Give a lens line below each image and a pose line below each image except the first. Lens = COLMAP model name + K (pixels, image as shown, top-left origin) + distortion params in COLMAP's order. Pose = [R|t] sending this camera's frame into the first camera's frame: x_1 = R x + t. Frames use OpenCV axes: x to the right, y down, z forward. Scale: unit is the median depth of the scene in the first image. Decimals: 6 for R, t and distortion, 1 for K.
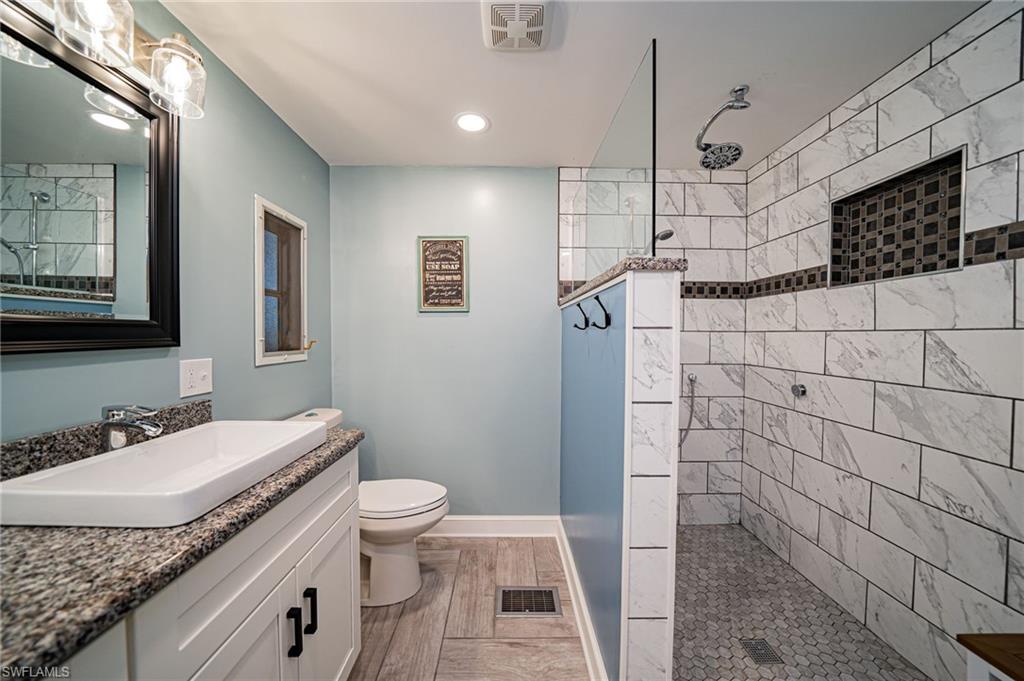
lens RADIAL K [[357.5, 0, 514.5], [0, 357.5, 342.4], [0, 0, 1]] dist [-0.025704, 0.003197]
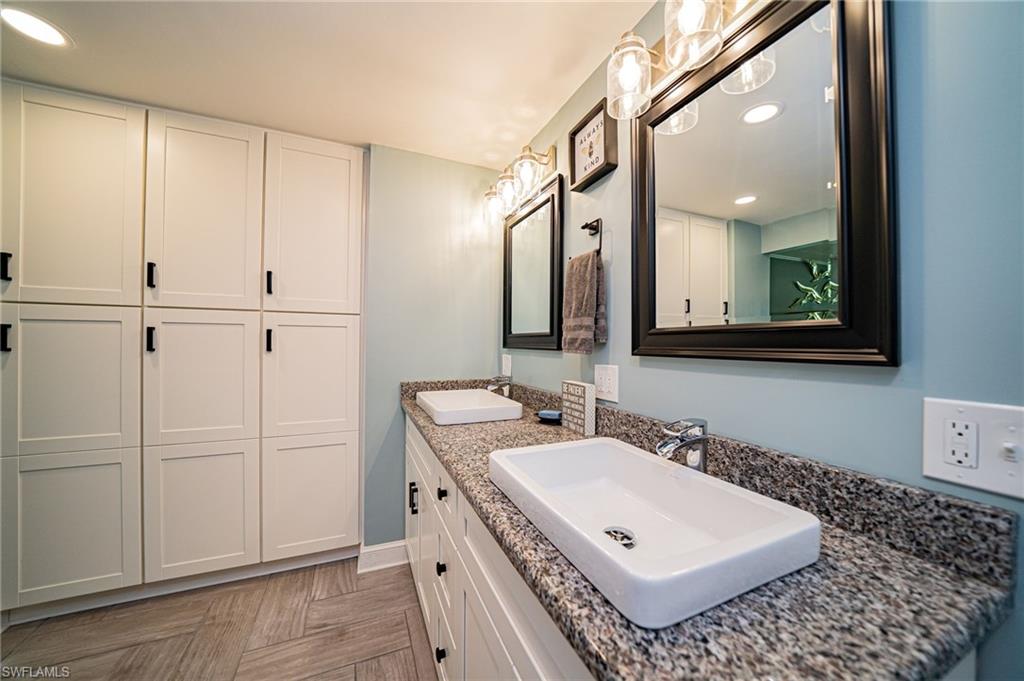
lens RADIAL K [[357.5, 0, 513.5], [0, 357.5, 339.5], [0, 0, 1]] dist [-0.025704, 0.003197]
pose [[-0.928628, -0.006363, -0.370958, -0.199593], [-0.011313, 0.999874, 0.011170, -0.019312], [0.370840, 0.014569, -0.928582, 0.942653]]
